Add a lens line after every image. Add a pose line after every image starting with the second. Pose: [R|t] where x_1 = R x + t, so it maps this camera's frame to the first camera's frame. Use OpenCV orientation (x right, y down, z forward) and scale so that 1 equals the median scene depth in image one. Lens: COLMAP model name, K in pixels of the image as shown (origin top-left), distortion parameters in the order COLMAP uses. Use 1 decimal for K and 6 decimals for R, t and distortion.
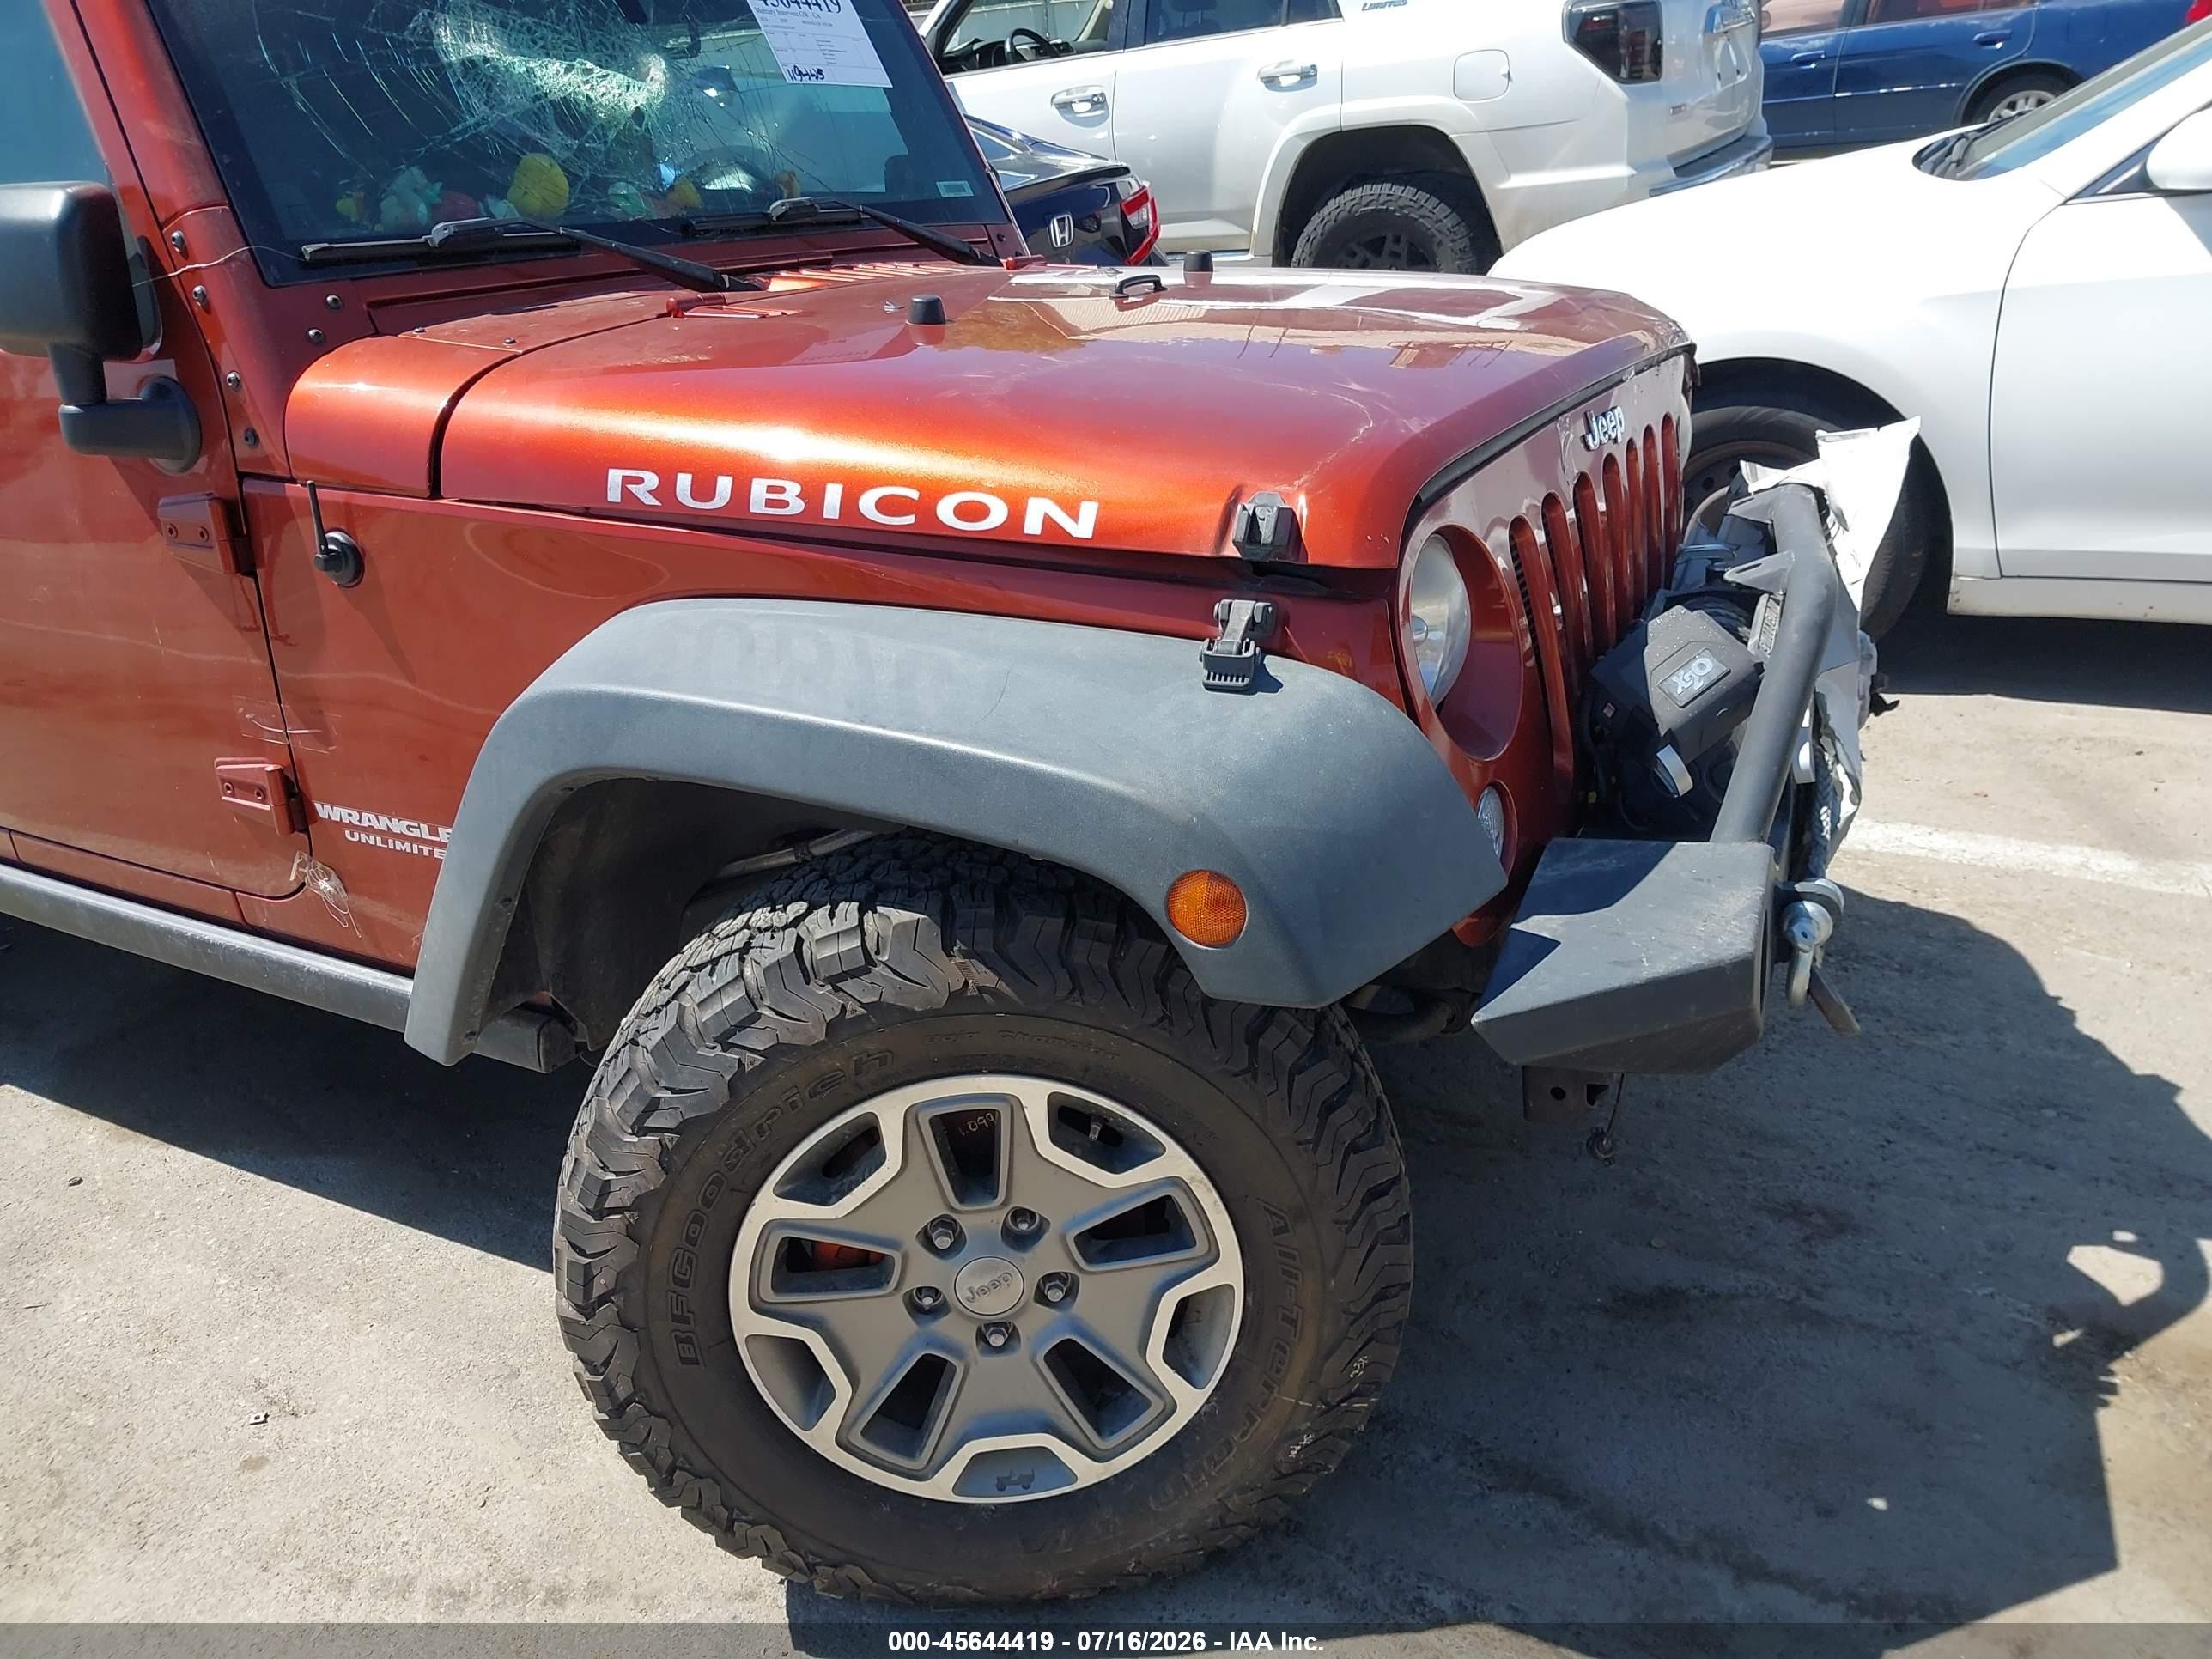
lens RADIAL K [[1740.2, 0, 1096.3], [0, 1740.2, 784.4], [0, 0, 1]] dist [0.019512, -0.007191]
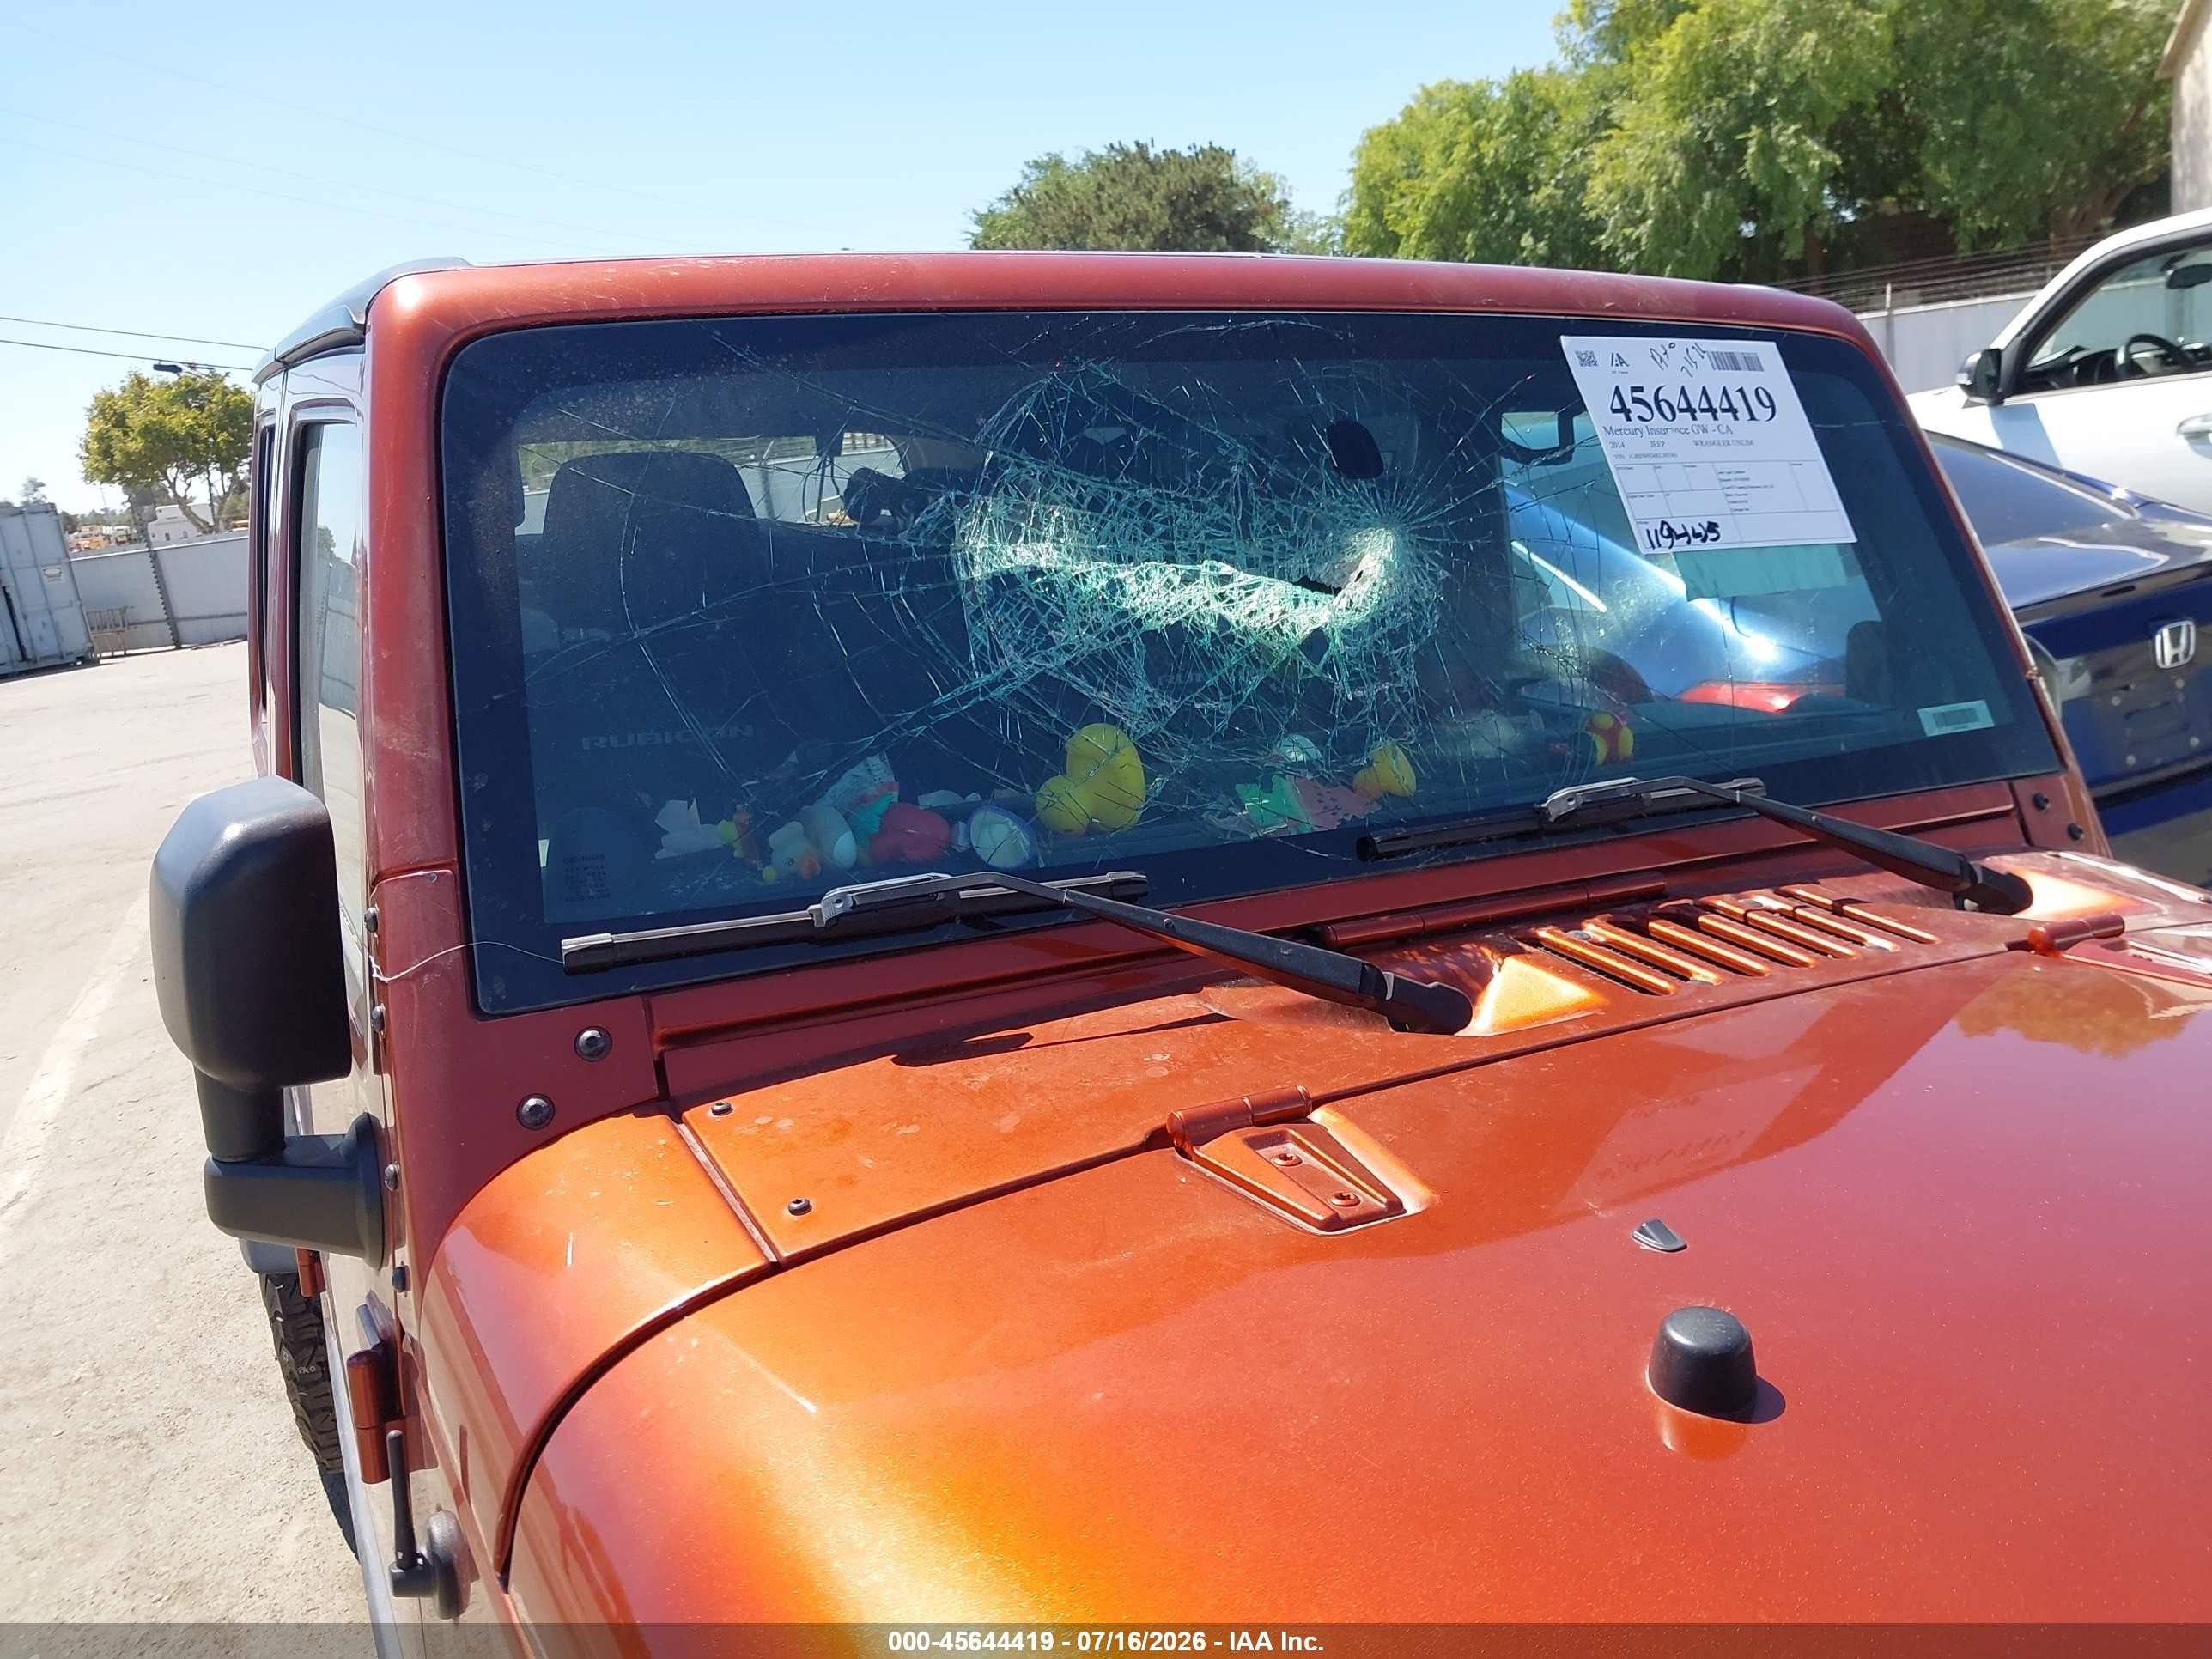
lens RADIAL K [[1740.2, 0, 1096.3], [0, 1740.2, 784.4], [0, 0, 1]] dist [0.019512, -0.007191]
pose [[0.844354, 0.094992, -0.527298, -0.022207], [-0.174809, 0.979144, -0.103529, -0.278788], [0.506466, 0.179592, 0.843350, 0.518431]]
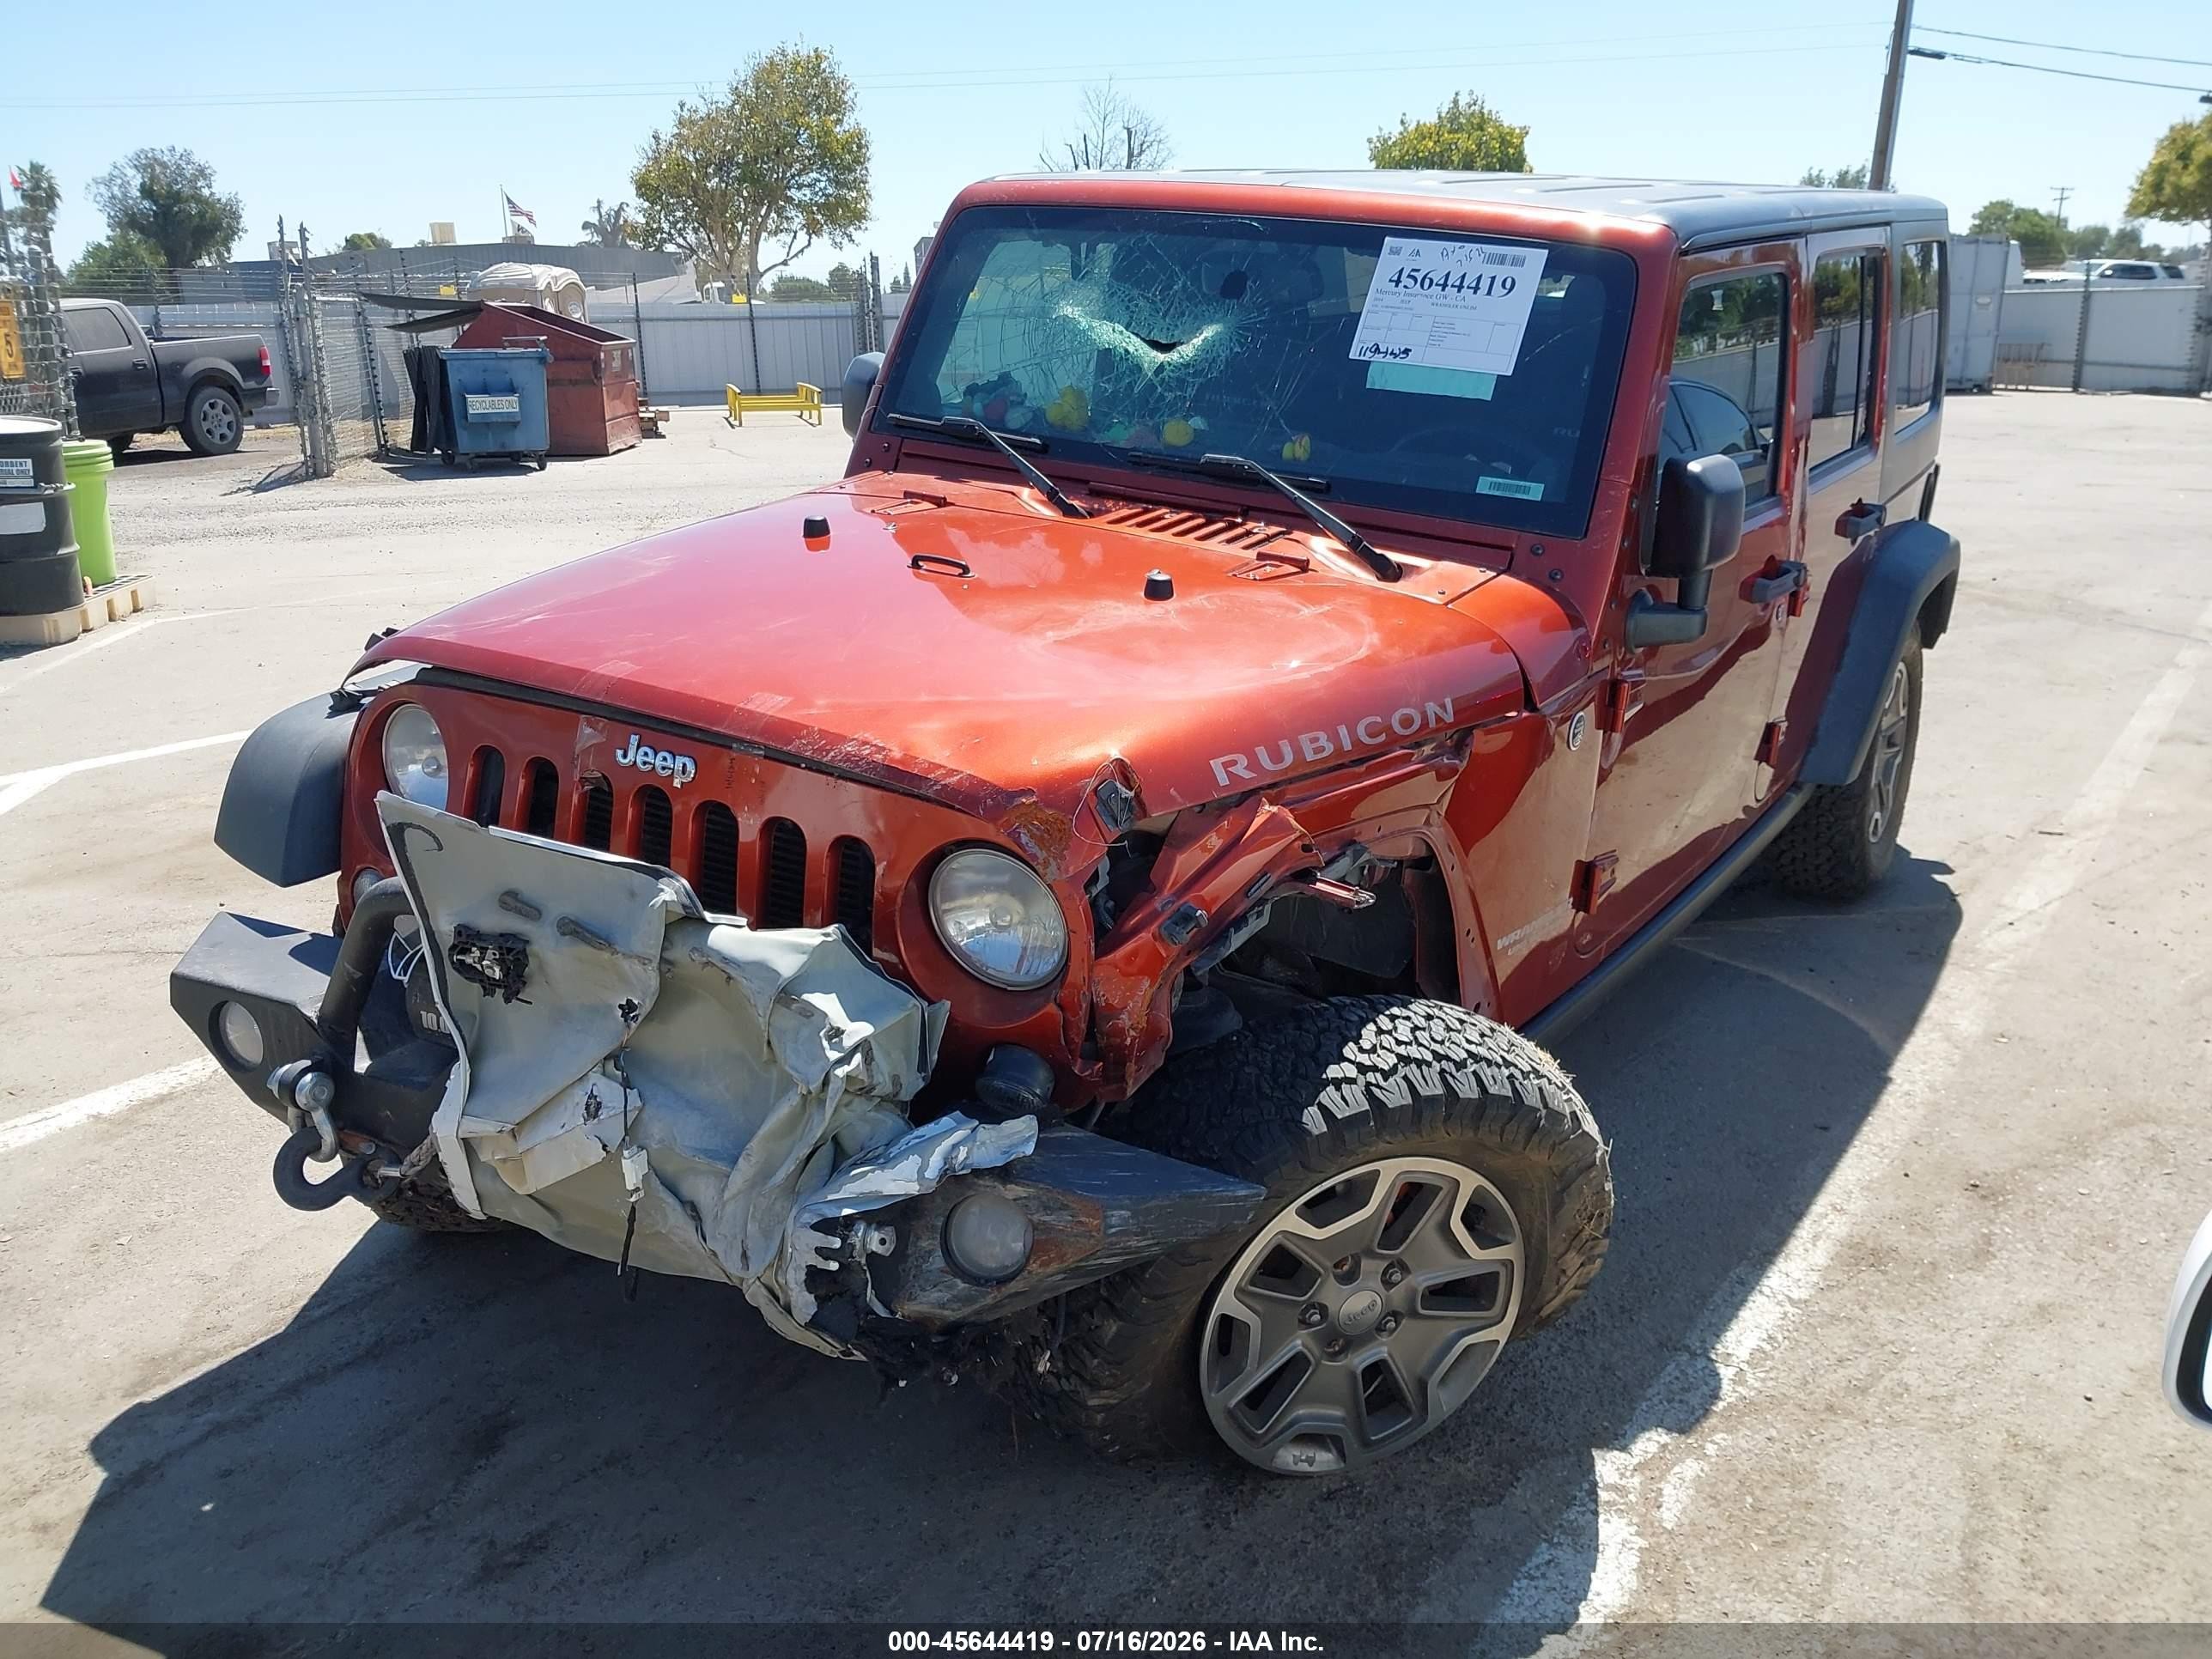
lens RADIAL K [[1740.2, 0, 1096.3], [0, 1740.2, 784.4], [0, 0, 1]] dist [0.019512, -0.007191]
pose [[-0.061487, 0.351094, -0.934319, 1.102741], [-0.388339, 0.853917, 0.346437, -0.571450], [0.919463, 0.384134, 0.083839, 1.008176]]
